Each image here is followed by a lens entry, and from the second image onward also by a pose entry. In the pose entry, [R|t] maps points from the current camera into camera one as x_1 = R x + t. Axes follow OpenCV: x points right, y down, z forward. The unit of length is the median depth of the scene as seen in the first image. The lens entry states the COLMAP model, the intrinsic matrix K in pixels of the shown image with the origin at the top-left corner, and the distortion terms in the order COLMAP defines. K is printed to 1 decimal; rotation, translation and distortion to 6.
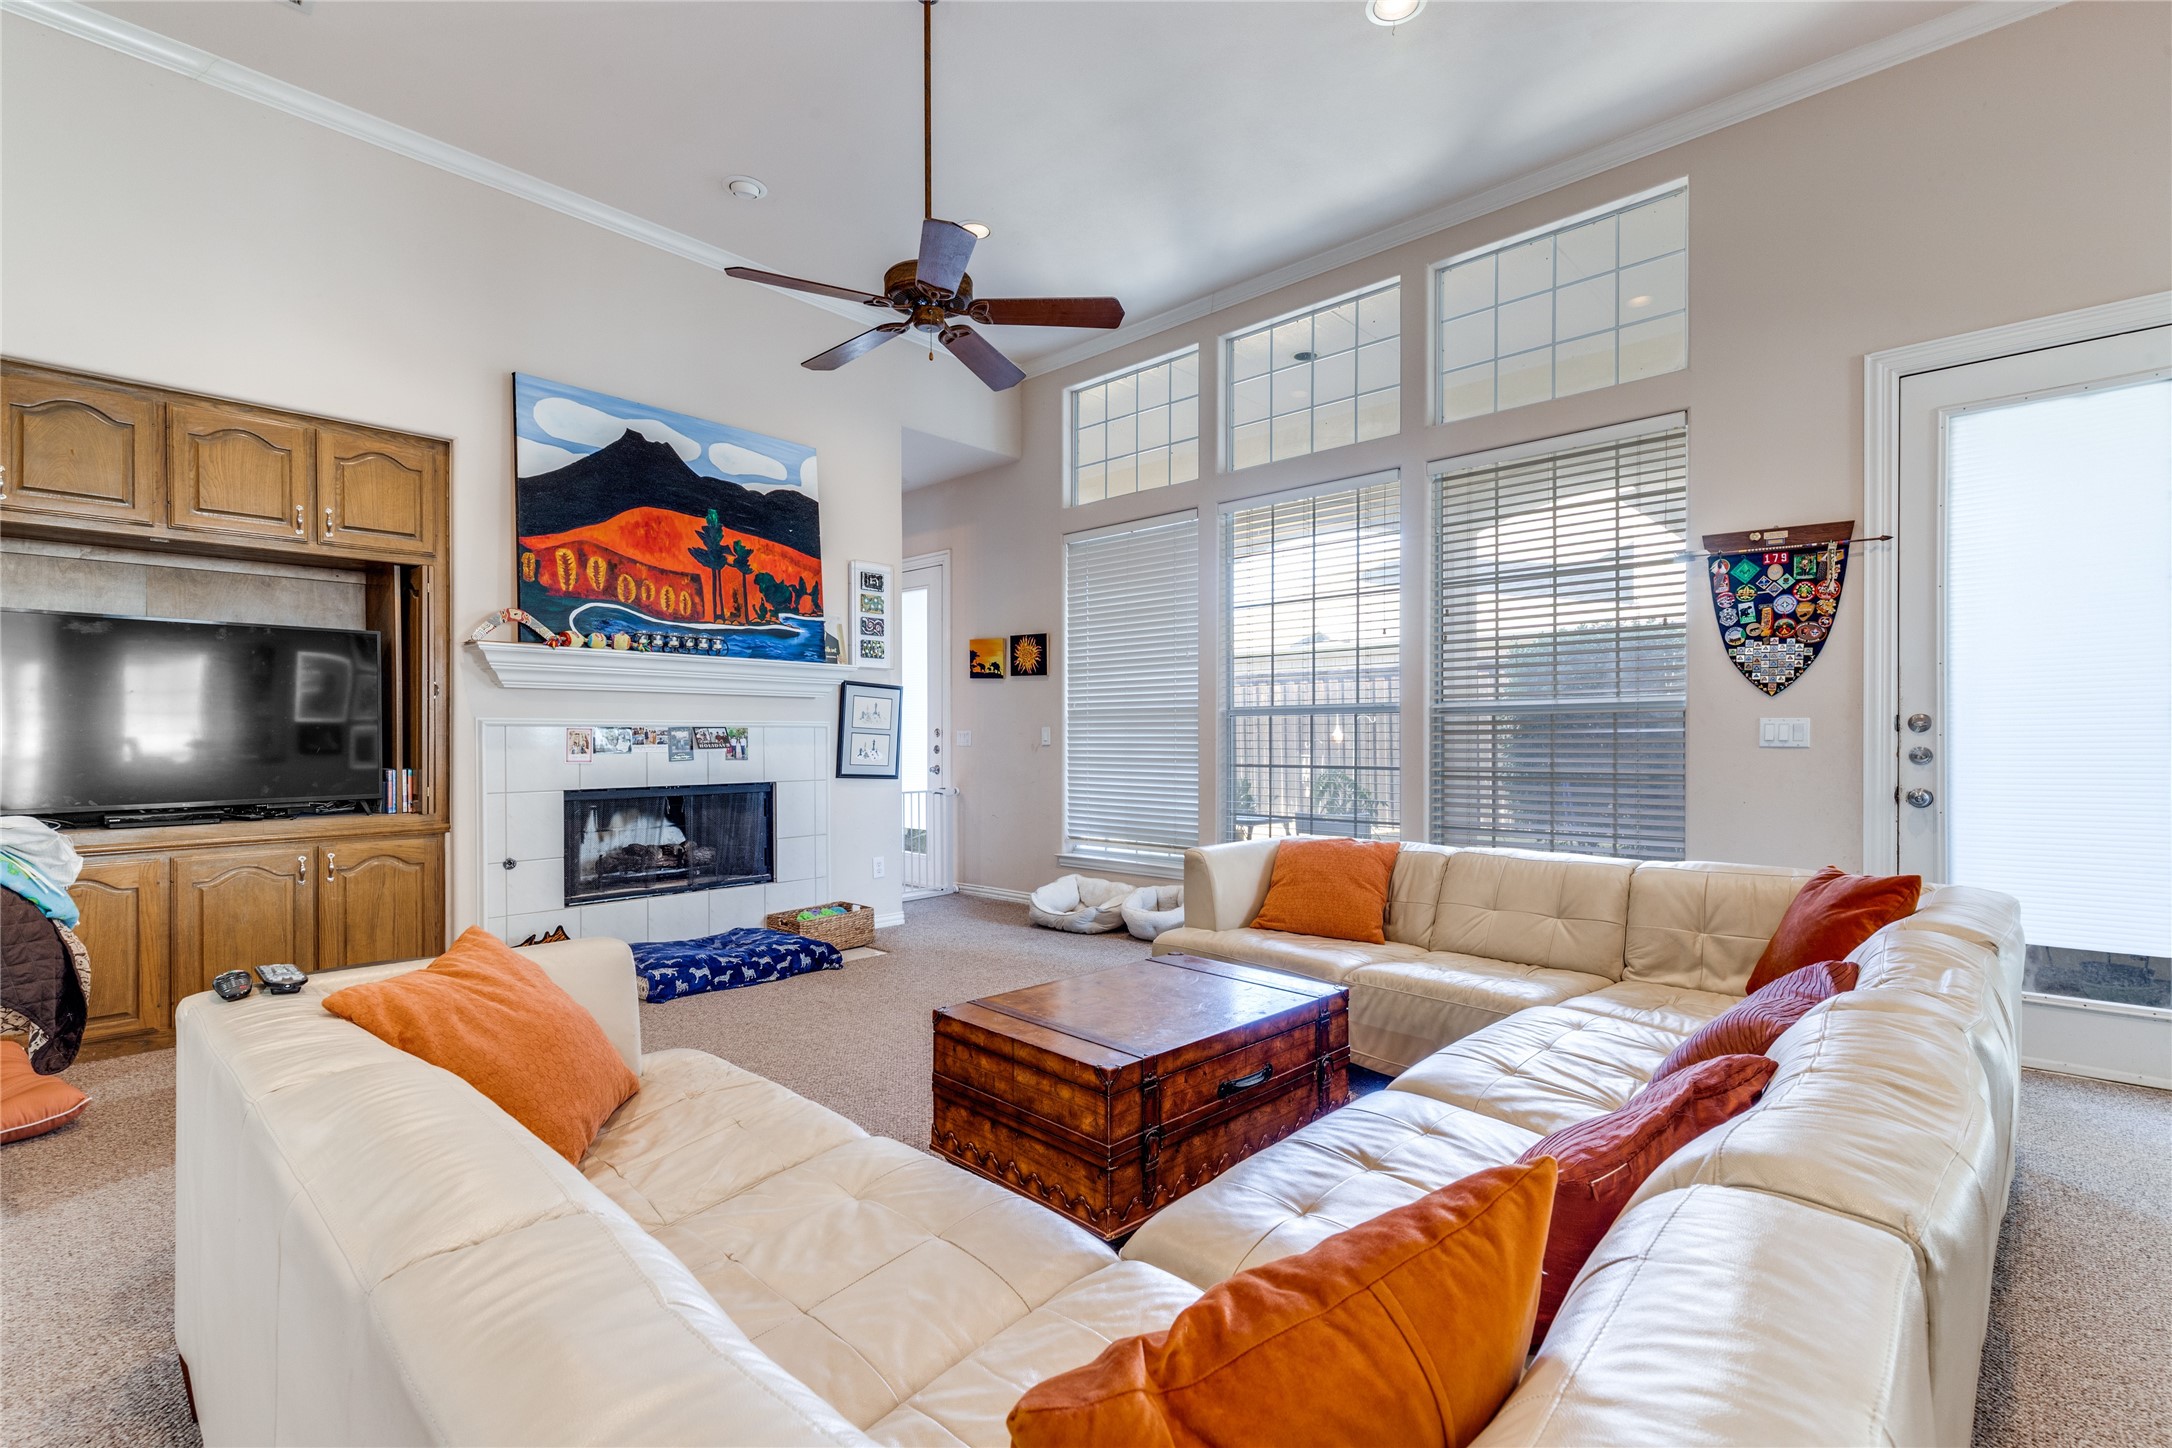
lens RADIAL K [[982.1, 0, 1096.7], [0, 982.1, 738.0], [0, 0, 1]] dist [0.009734, -0.002333]
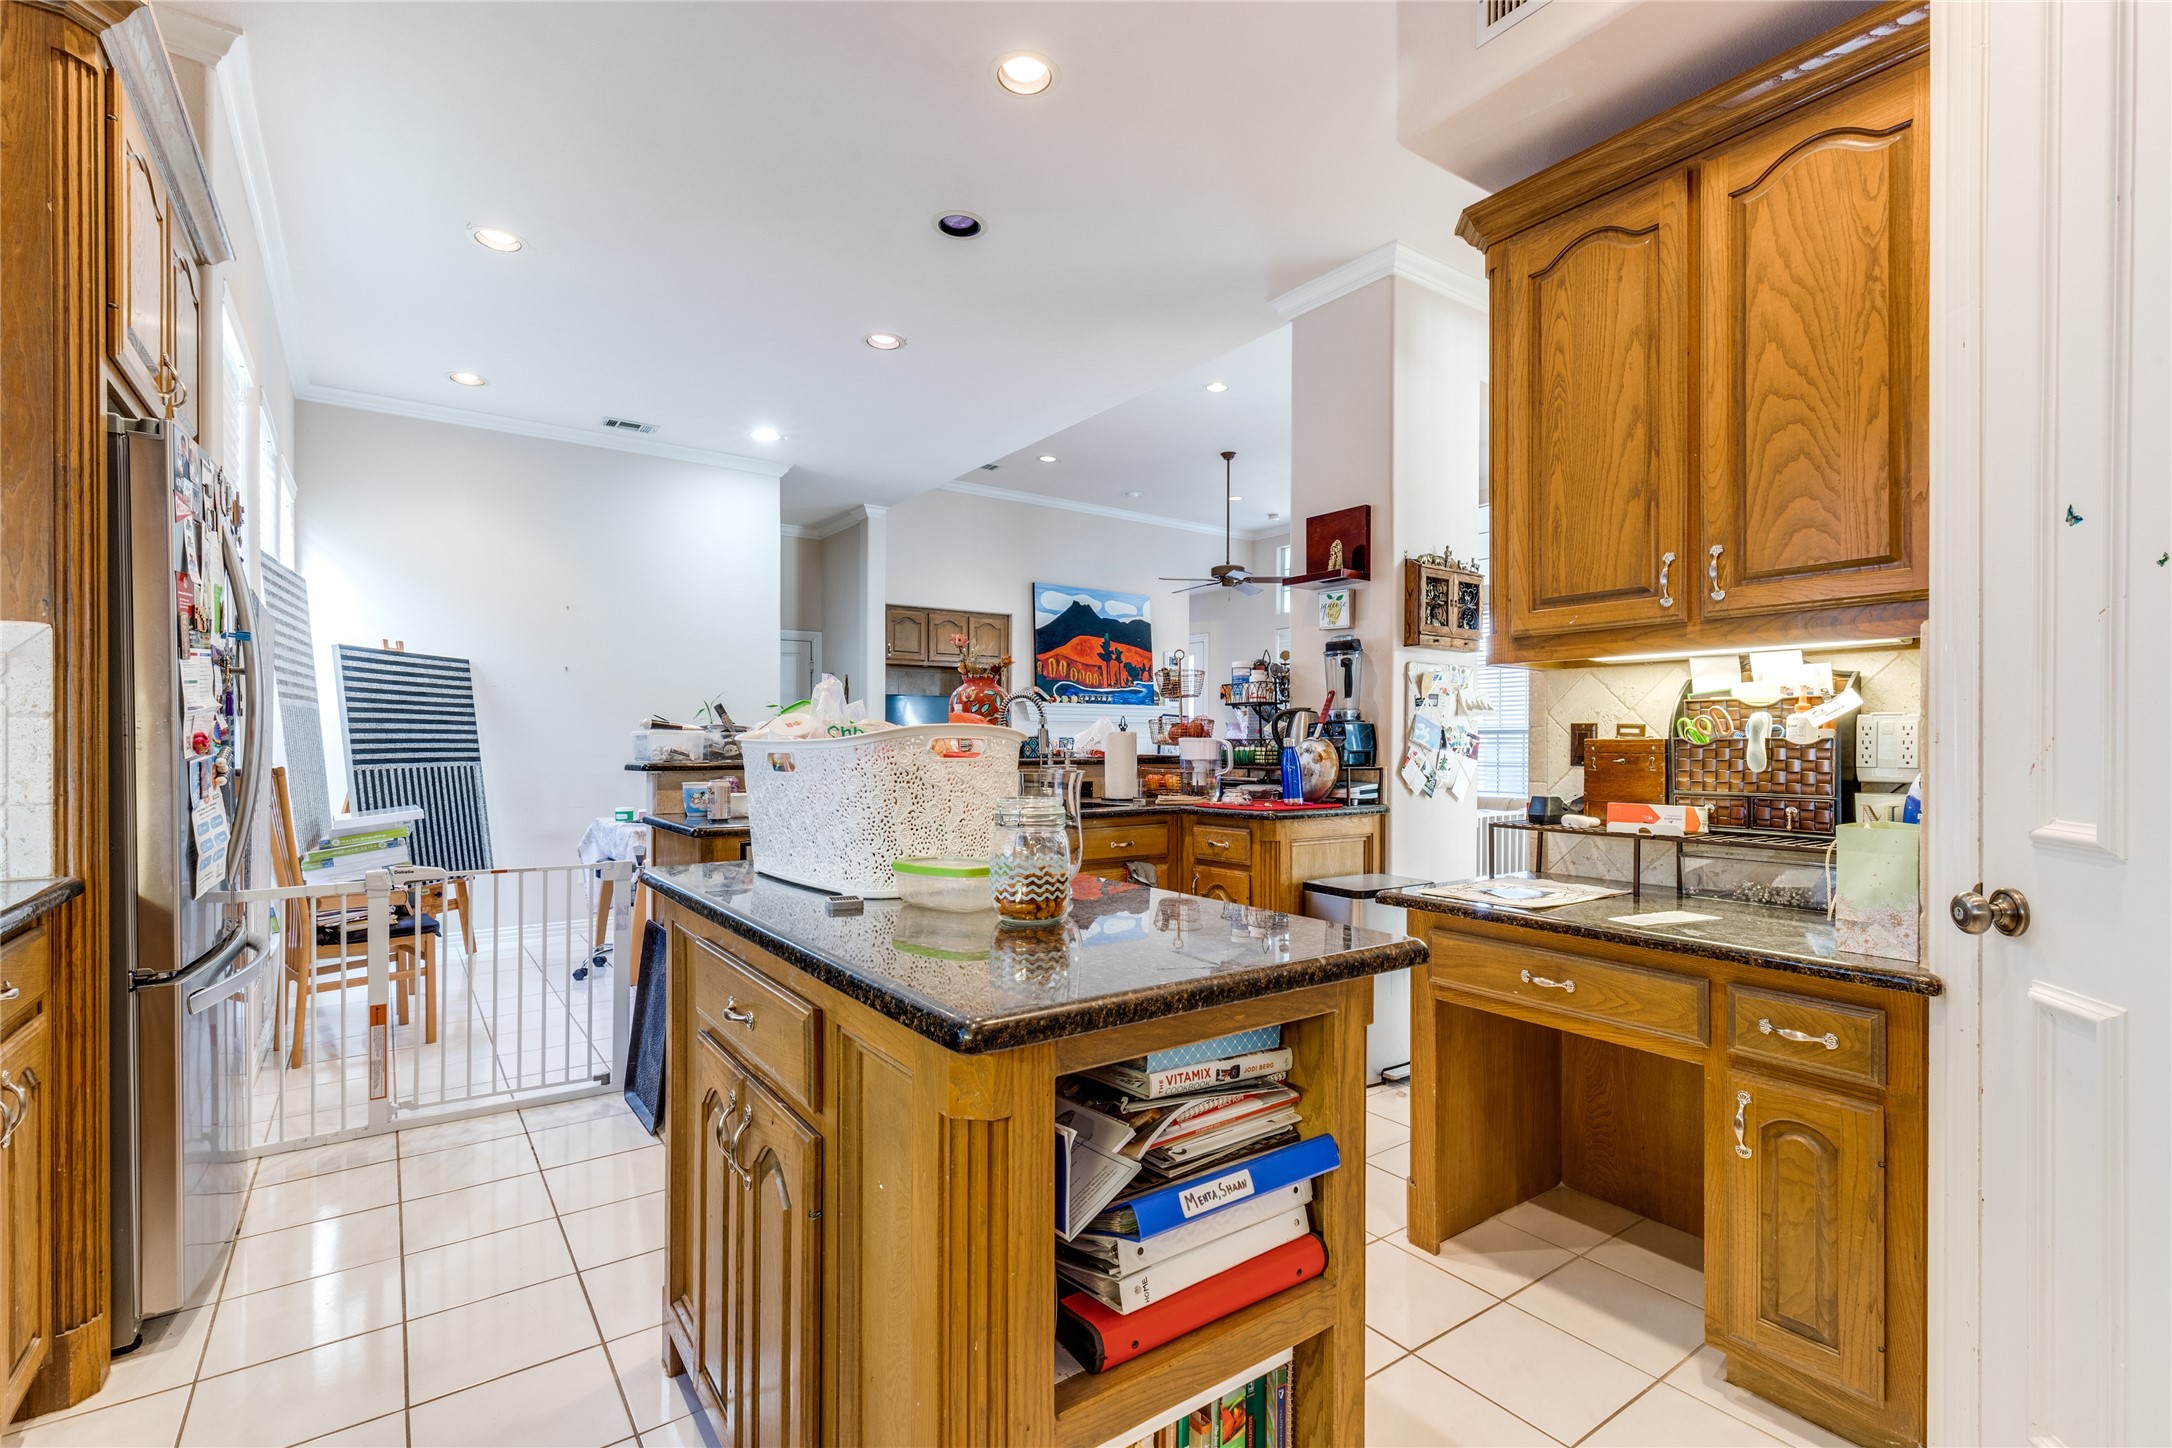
lens RADIAL K [[982.1, 0, 1095.2], [0, 982.1, 732.3], [0, 0, 1]] dist [0.009734, -0.002333]
pose [[0.979149, 0.003925, -0.203104, 0.011806], [-0.005909, 0.999941, -0.009165, -0.003885], [0.203056, 0.010174, 0.979114, -1.147946]]
